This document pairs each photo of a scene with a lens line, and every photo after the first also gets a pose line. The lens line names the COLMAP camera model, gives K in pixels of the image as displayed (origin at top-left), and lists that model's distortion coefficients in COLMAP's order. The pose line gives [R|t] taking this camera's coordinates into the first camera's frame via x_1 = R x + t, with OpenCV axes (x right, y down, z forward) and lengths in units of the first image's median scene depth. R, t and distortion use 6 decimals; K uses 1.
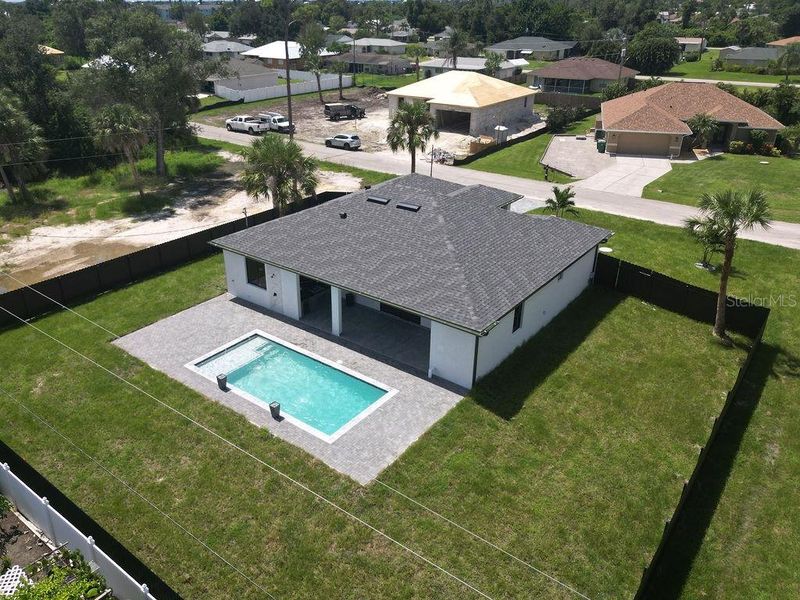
lens RADIAL K [[637.6, 0, 384.1], [0, 637.6, 276.0], [0, 0, 1]] dist [0.034008, -0.002513]
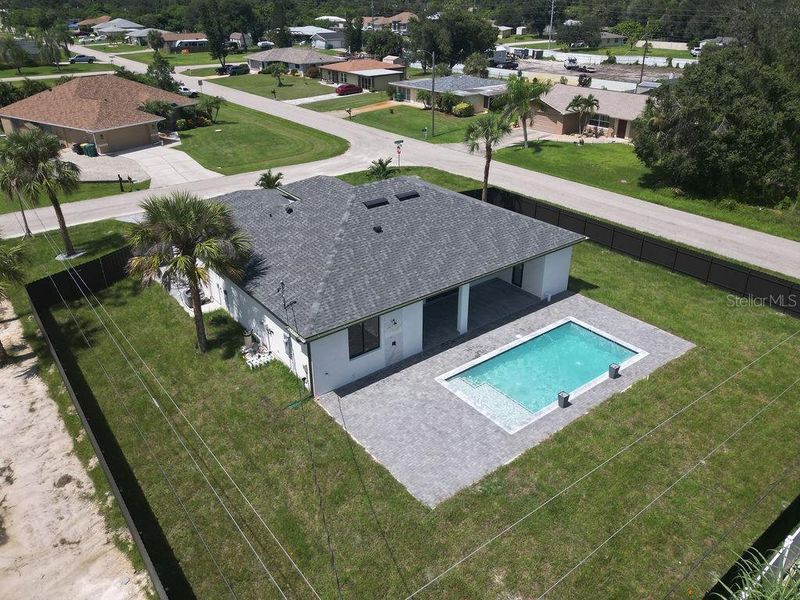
lens RADIAL K [[588.8, 0, 398.6], [0, 588.8, 273.6], [0, 0, 1]] dist [0.031372, -0.005708]
pose [[0.256760, -0.413444, 0.873578, -0.878461], [0.391749, 0.870819, 0.296996, -0.301817], [-0.883520, 0.265967, 0.385558, 0.749514]]
